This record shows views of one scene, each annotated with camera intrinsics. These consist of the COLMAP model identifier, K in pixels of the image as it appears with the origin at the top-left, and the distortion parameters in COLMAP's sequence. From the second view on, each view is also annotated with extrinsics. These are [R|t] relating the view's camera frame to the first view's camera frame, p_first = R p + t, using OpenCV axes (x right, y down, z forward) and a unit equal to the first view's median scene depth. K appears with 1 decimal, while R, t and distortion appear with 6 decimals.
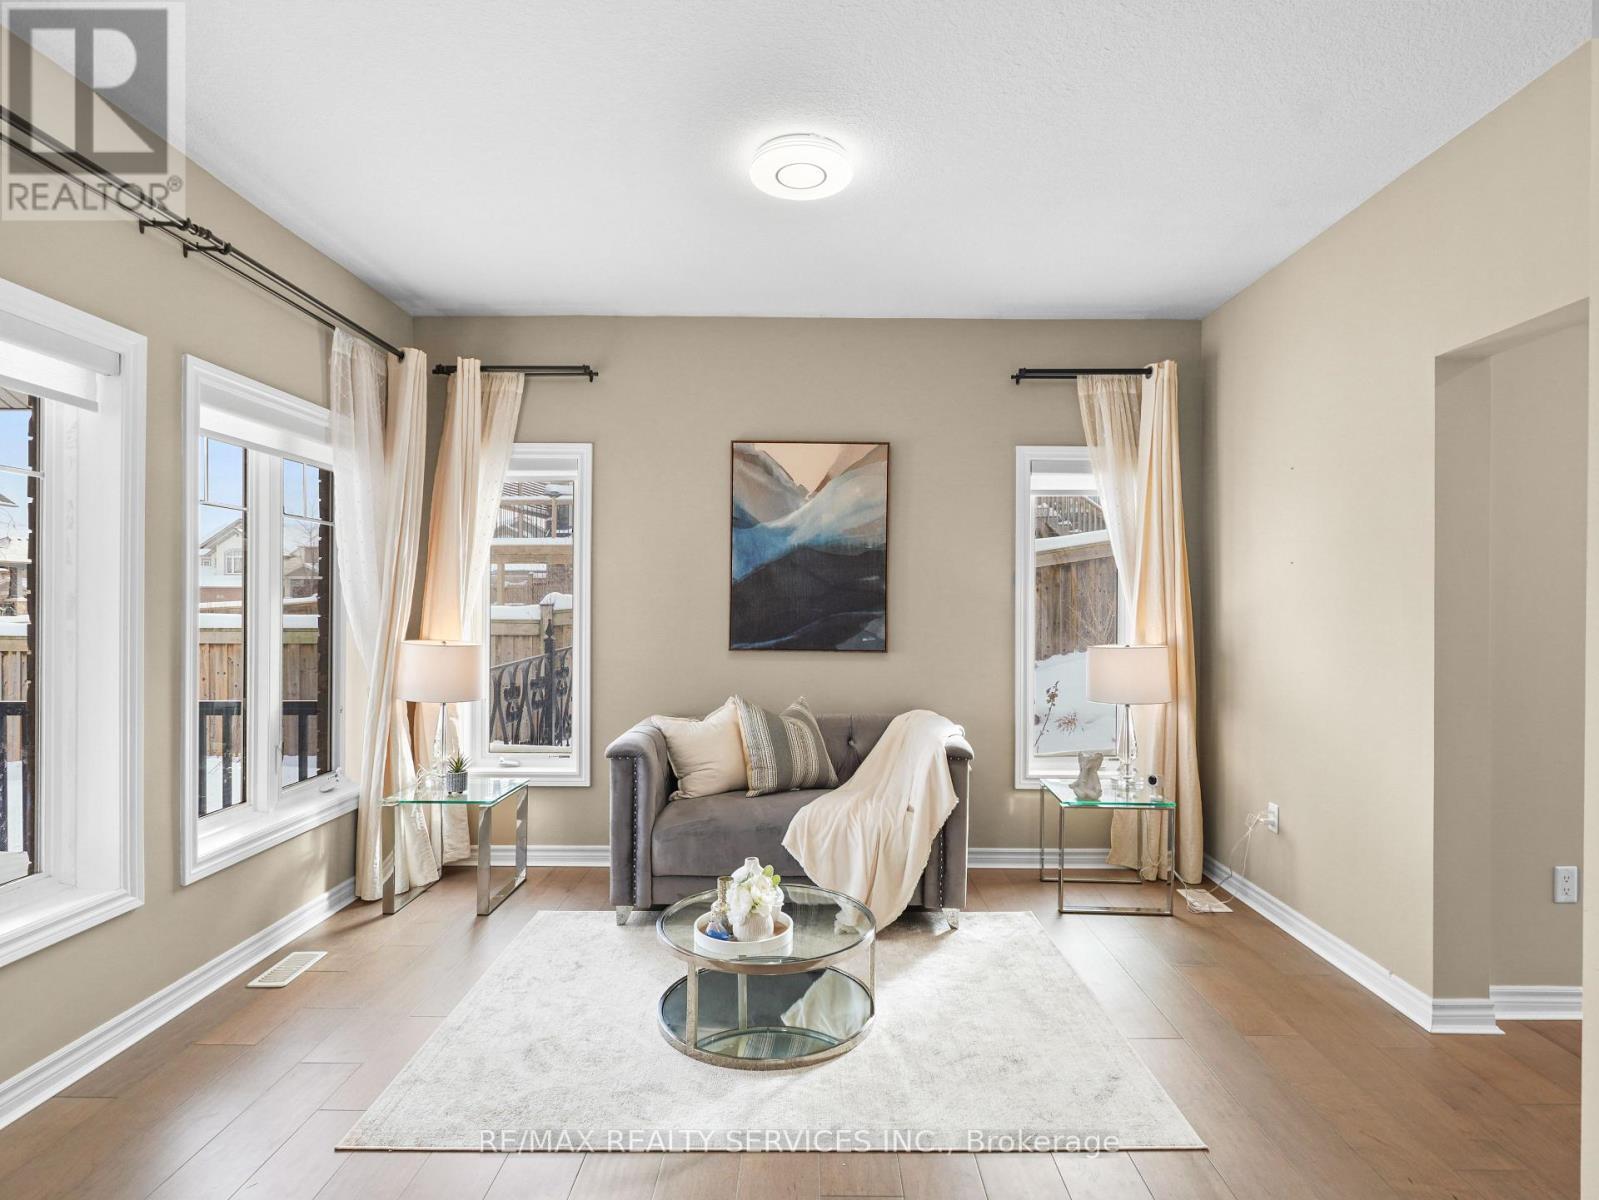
lens RADIAL K [[866.4, 0, 799.5], [0, 866.4, 600.0], [0, 0, 1]] dist [0.000425, 0.000099]
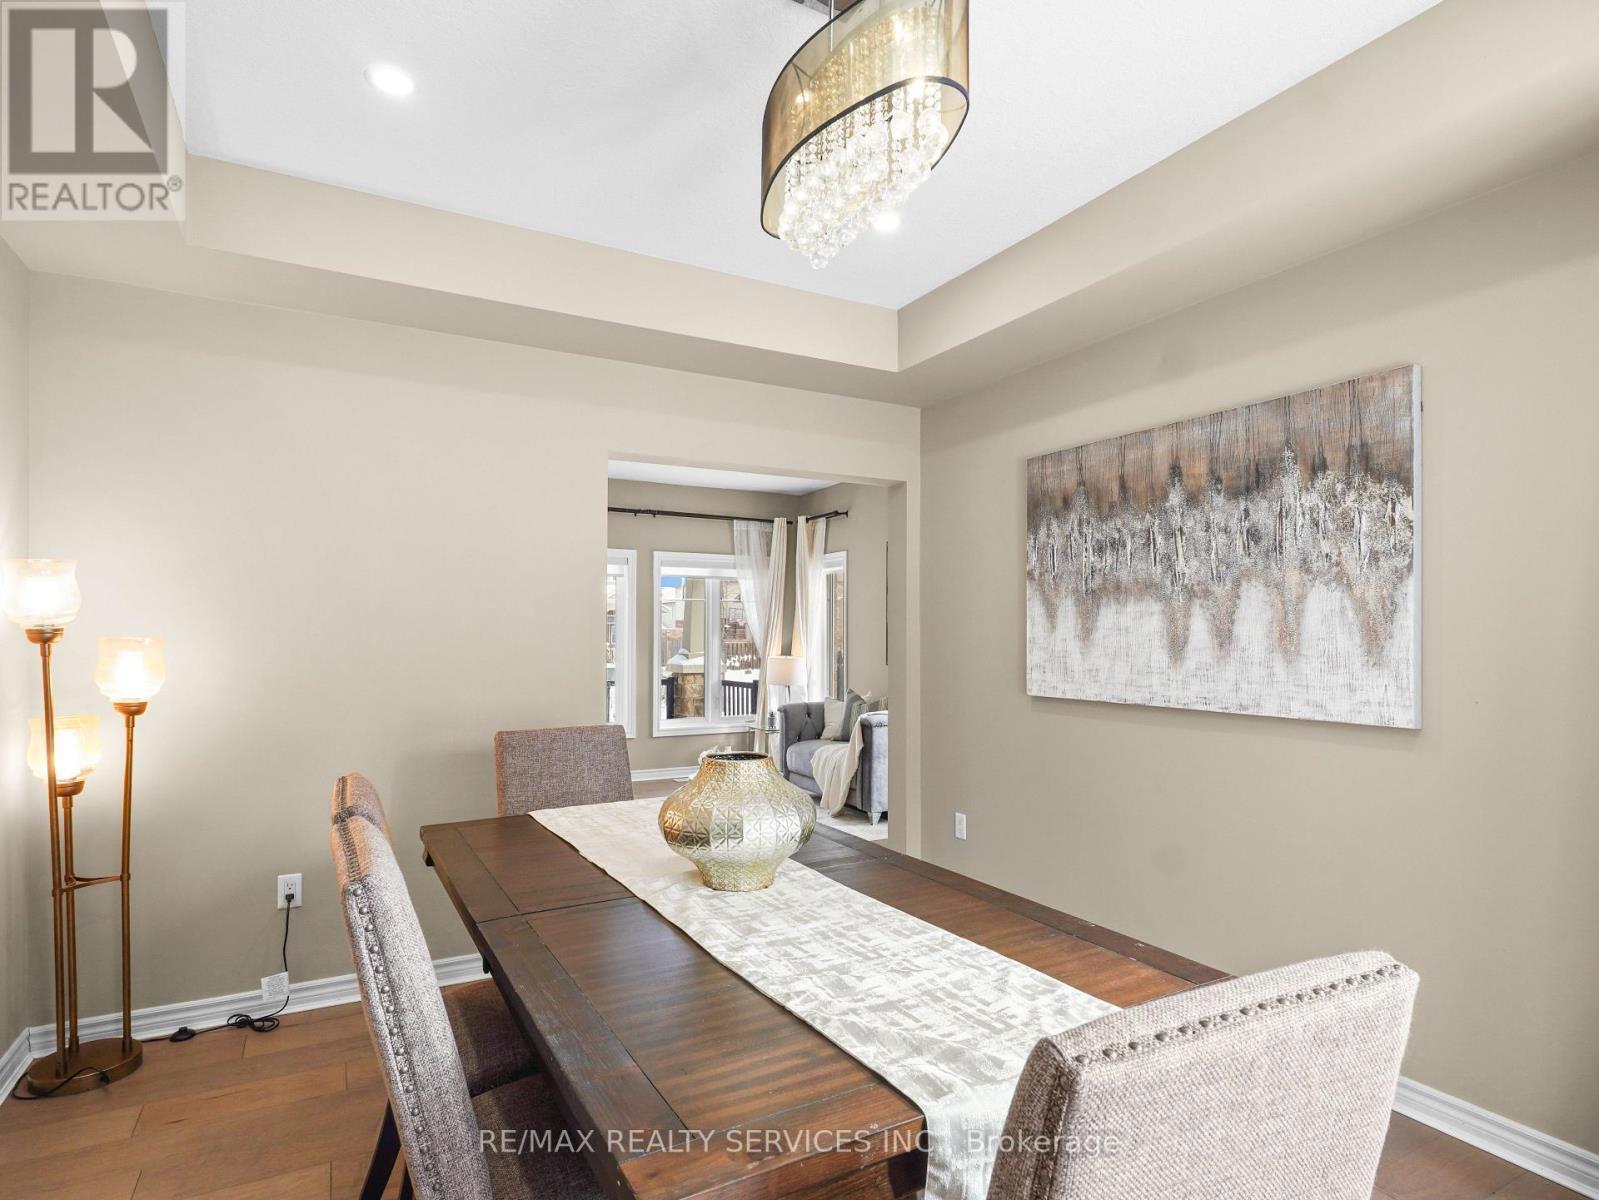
lens RADIAL K [[866.4, 0, 799.5], [0, 866.4, 600.0], [0, 0, 1]] dist [0.000425, 0.000099]
pose [[0.484736, -0.054499, -0.872961, 1.434920], [0.003531, 0.998171, -0.060355, 0.041122], [0.874653, 0.026174, 0.484042, 0.008255]]
